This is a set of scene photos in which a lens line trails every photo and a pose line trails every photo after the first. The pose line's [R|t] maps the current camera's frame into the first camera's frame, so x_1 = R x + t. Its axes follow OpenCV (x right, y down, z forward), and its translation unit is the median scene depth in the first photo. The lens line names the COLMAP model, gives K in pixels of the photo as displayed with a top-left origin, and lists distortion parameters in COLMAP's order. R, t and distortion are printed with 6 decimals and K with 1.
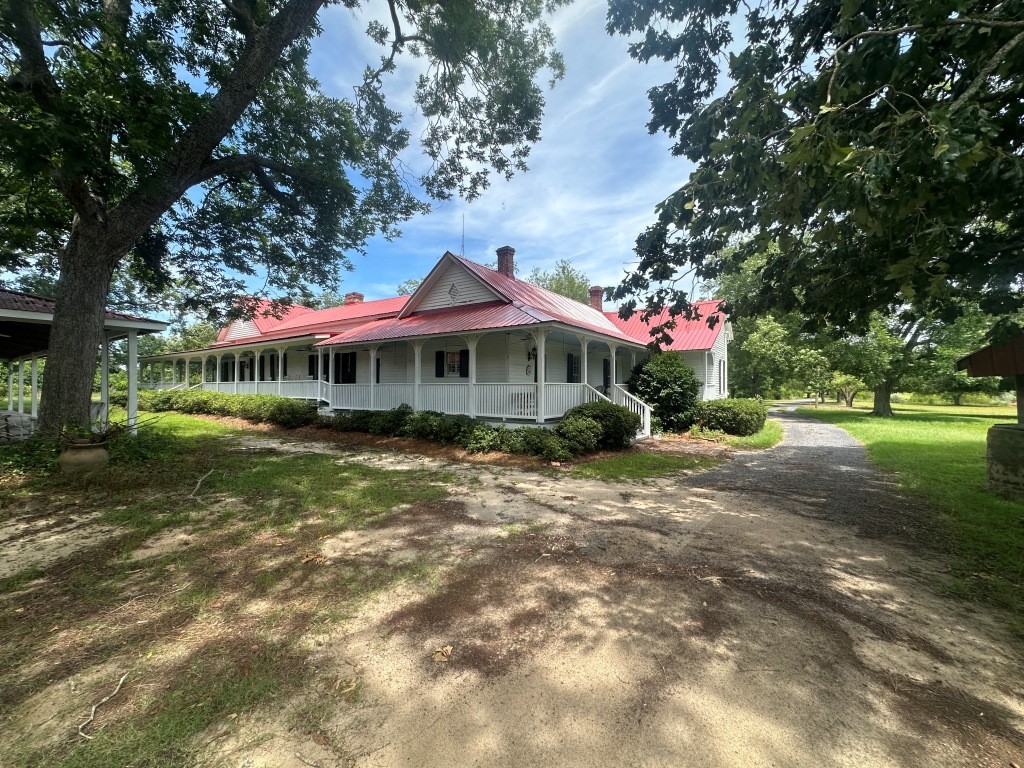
lens RADIAL K [[406.5, 0, 510.1], [0, 406.5, 379.7], [0, 0, 1]] dist [-0.000817, 0.000010]
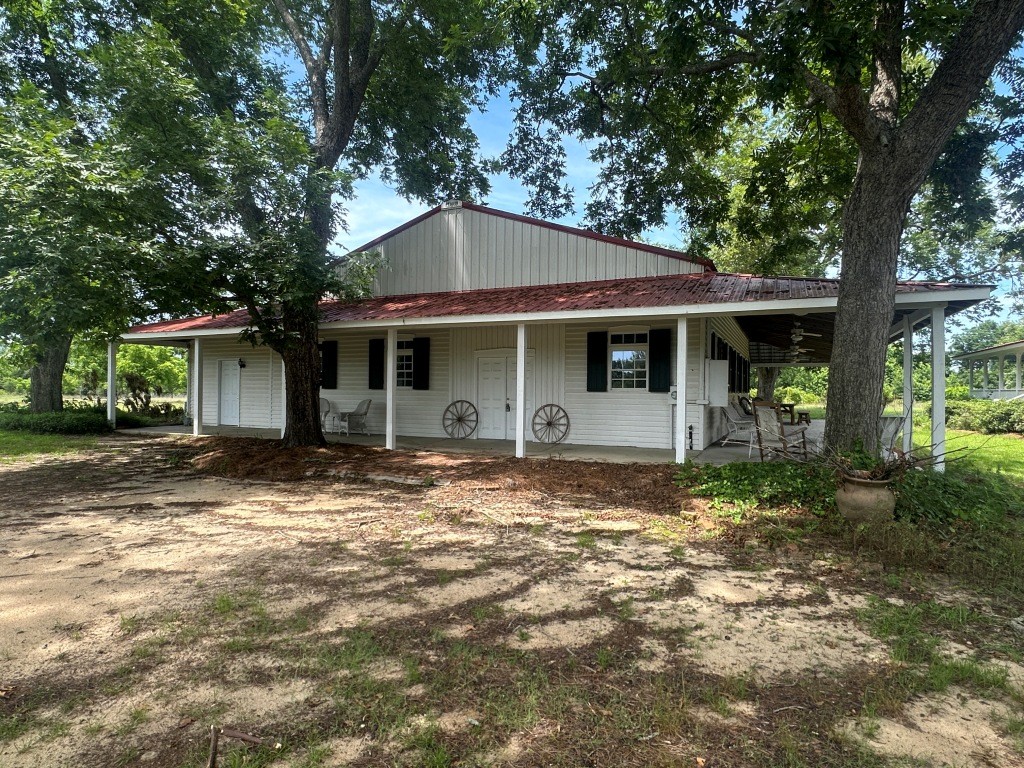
lens RADIAL K [[601.9, 0, 508.8], [0, 601.9, 383.3], [0, 0, 1]] dist [-0.000378, 0.001966]
pose [[0.171095, -0.008163, -0.985221, -0.122930], [0.006335, 0.999954, -0.007185, 0.002274], [0.985234, -0.005012, 0.171139, 0.191378]]
